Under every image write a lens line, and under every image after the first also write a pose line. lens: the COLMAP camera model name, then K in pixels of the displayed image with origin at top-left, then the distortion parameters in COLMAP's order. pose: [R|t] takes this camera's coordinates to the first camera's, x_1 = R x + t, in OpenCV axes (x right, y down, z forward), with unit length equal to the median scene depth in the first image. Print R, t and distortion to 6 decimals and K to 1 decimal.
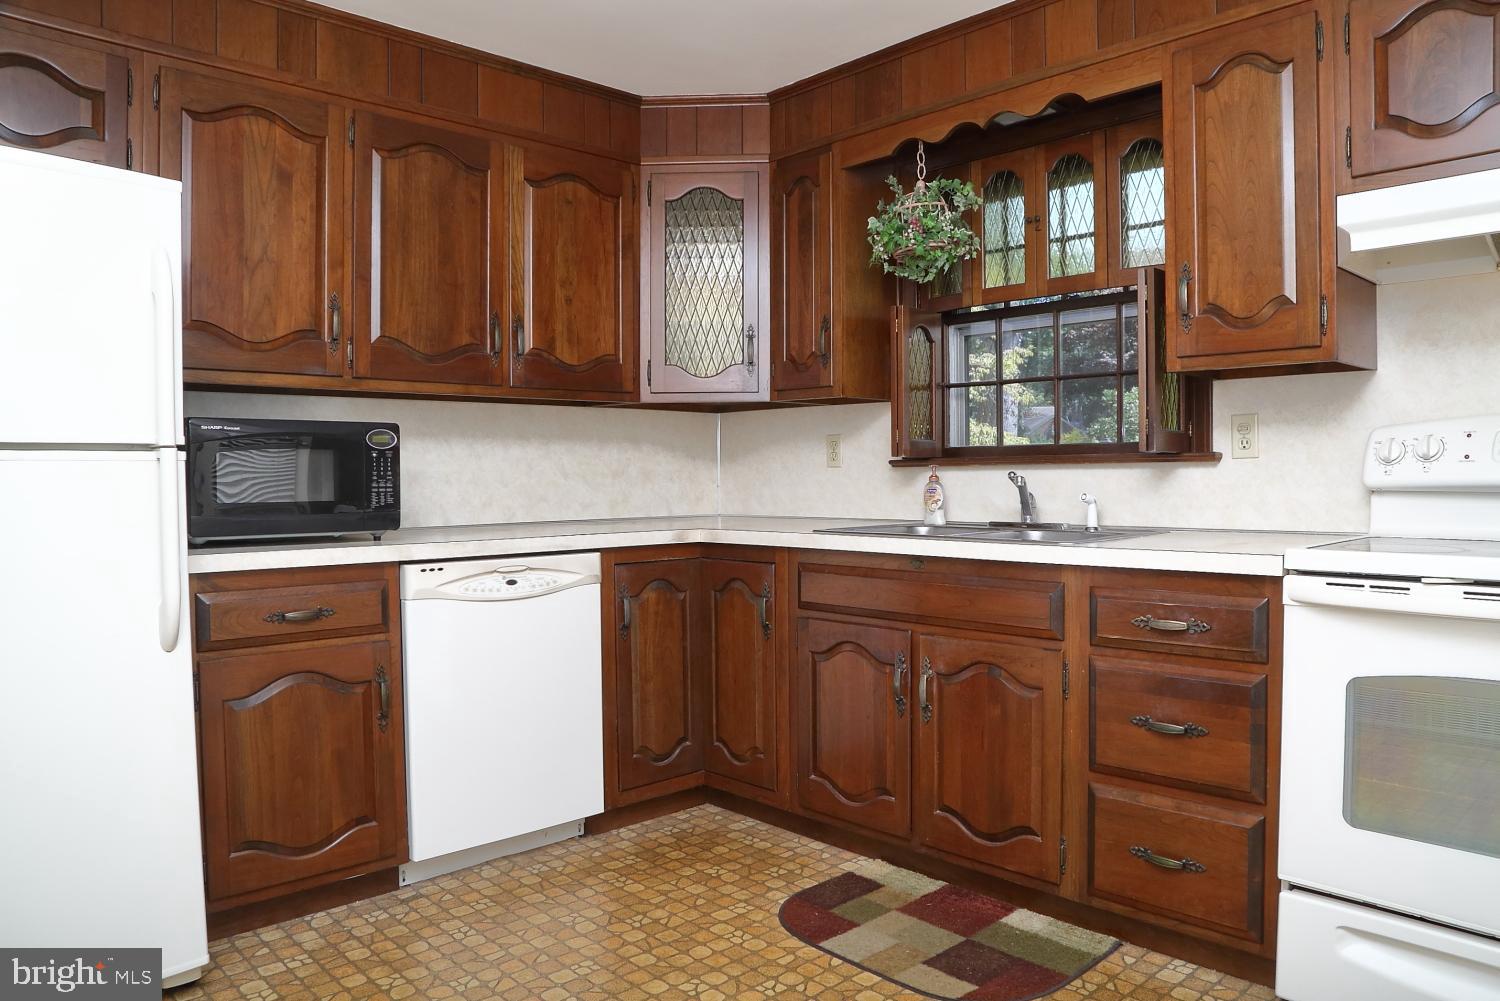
lens RADIAL K [[1052.3, 0, 744.9], [0, 1052.3, 500.1], [0, 0, 1]] dist [-0.066595, 0.018906]
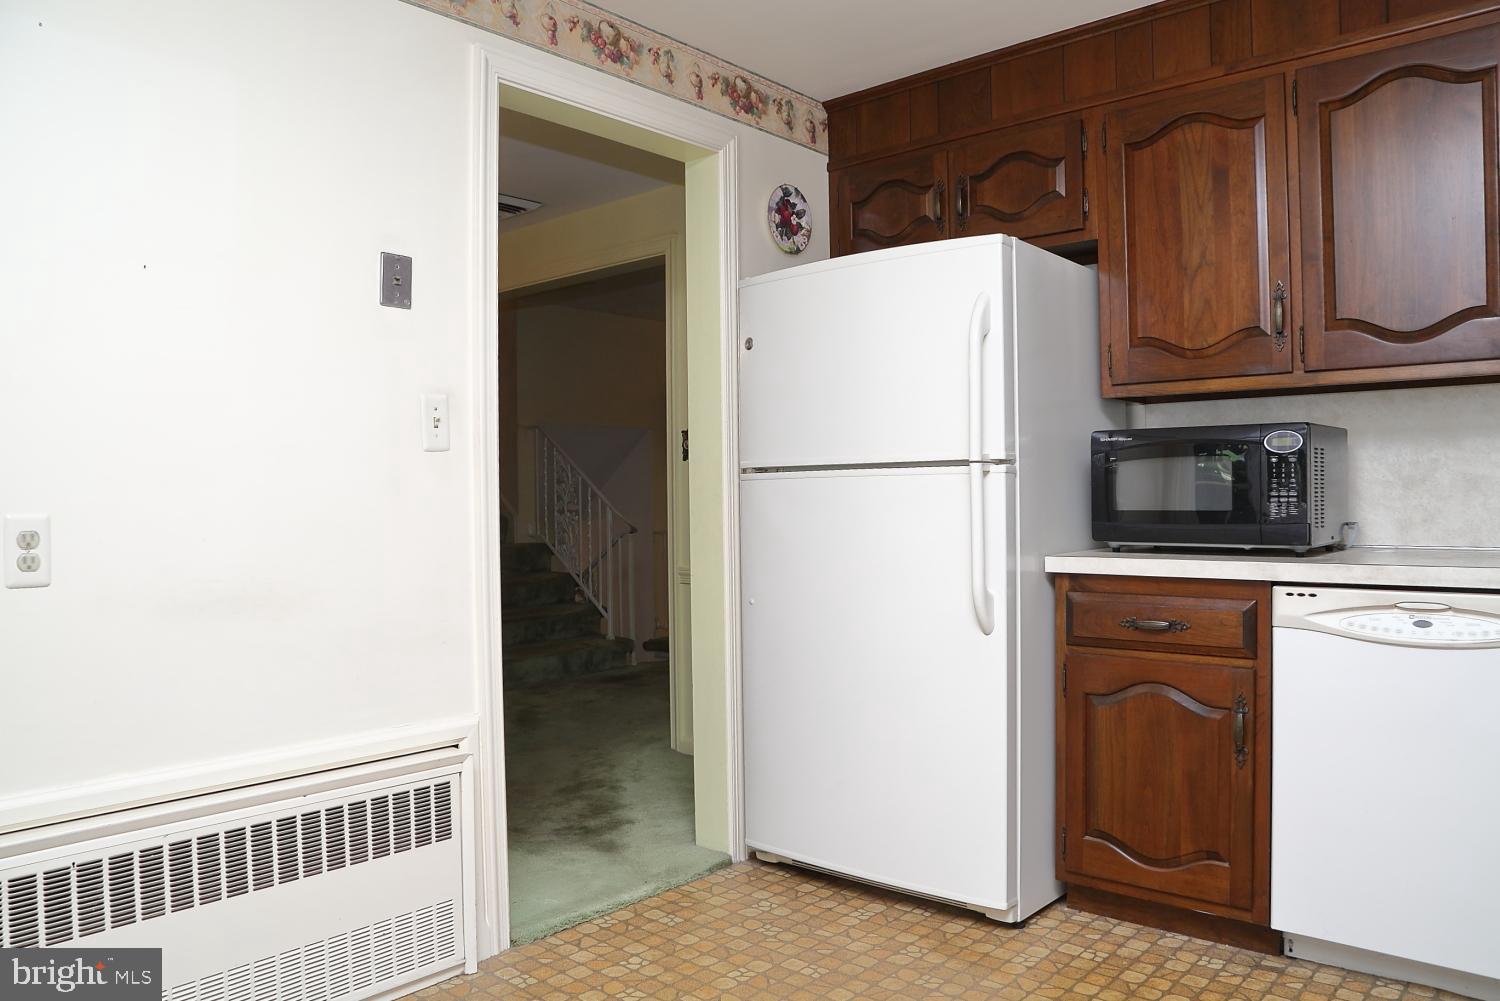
lens RADIAL K [[1094.1, 0, 757.4], [0, 1094.1, 487.6], [0, 0, 1]] dist [-0.074703, 0.018573]
pose [[0.110869, 0.004830, -0.993823, 0.530543], [-0.009303, 0.999949, 0.003822, -0.019840], [0.993792, 0.008822, 0.110908, 0.481952]]
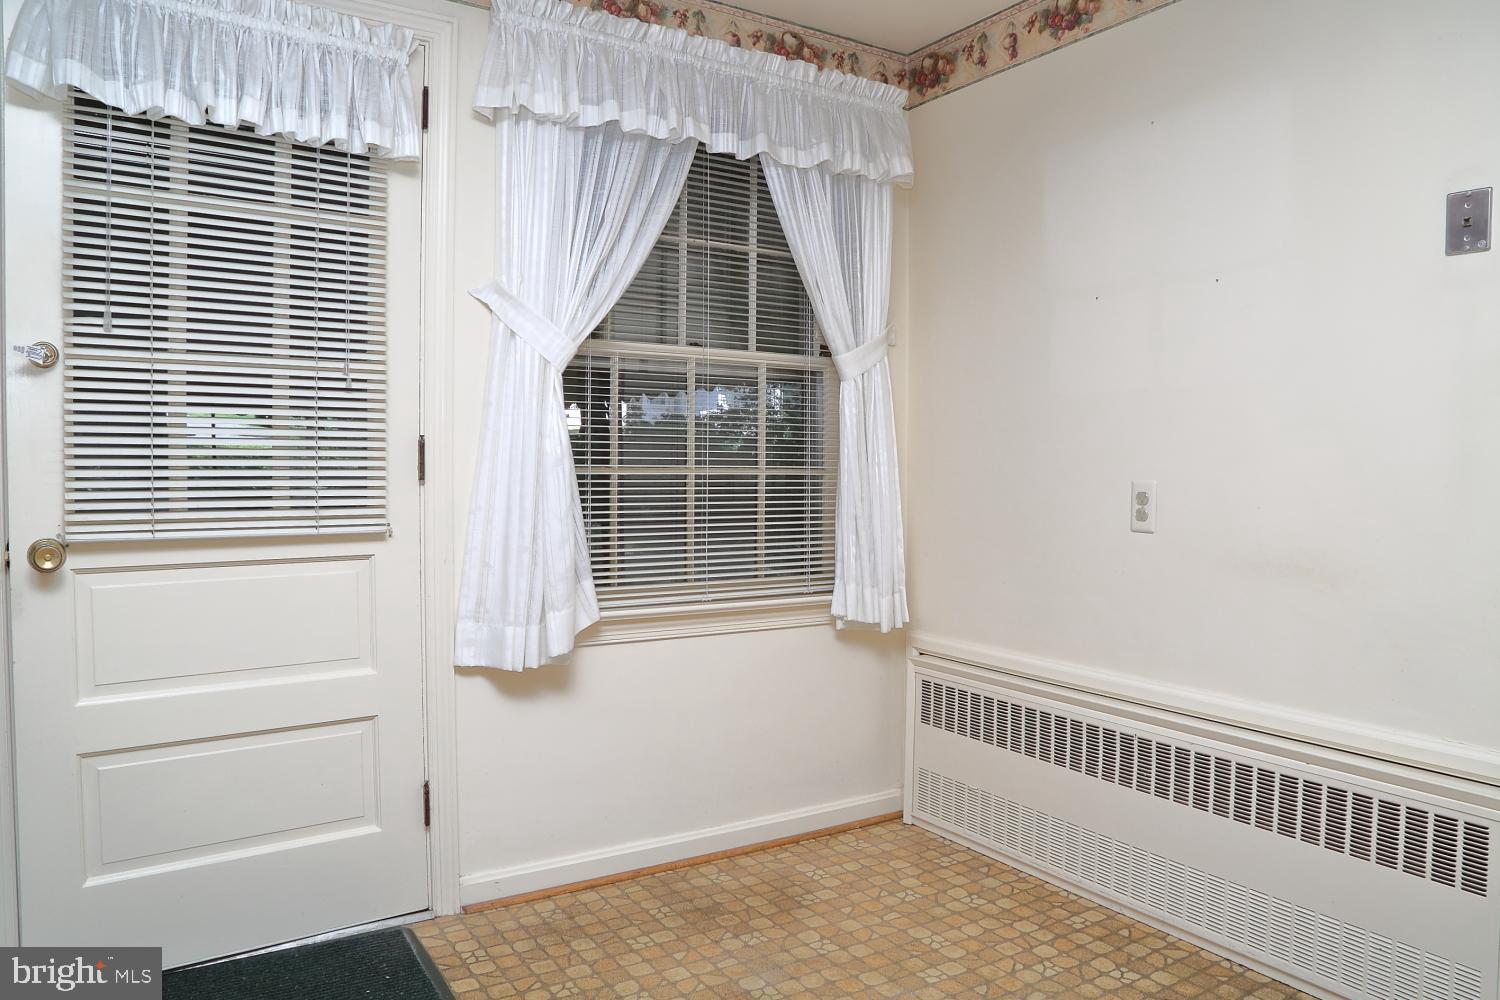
lens RADIAL K [[1052.3, 0, 765.3], [0, 1052.3, 508.6], [0, 0, 1]] dist [-0.066595, 0.018906]
pose [[-0.983727, -0.007277, 0.179523, -0.081891], [0.002557, 0.998511, 0.054488, -0.024223], [-0.179652, 0.054061, -0.982244, 1.134779]]
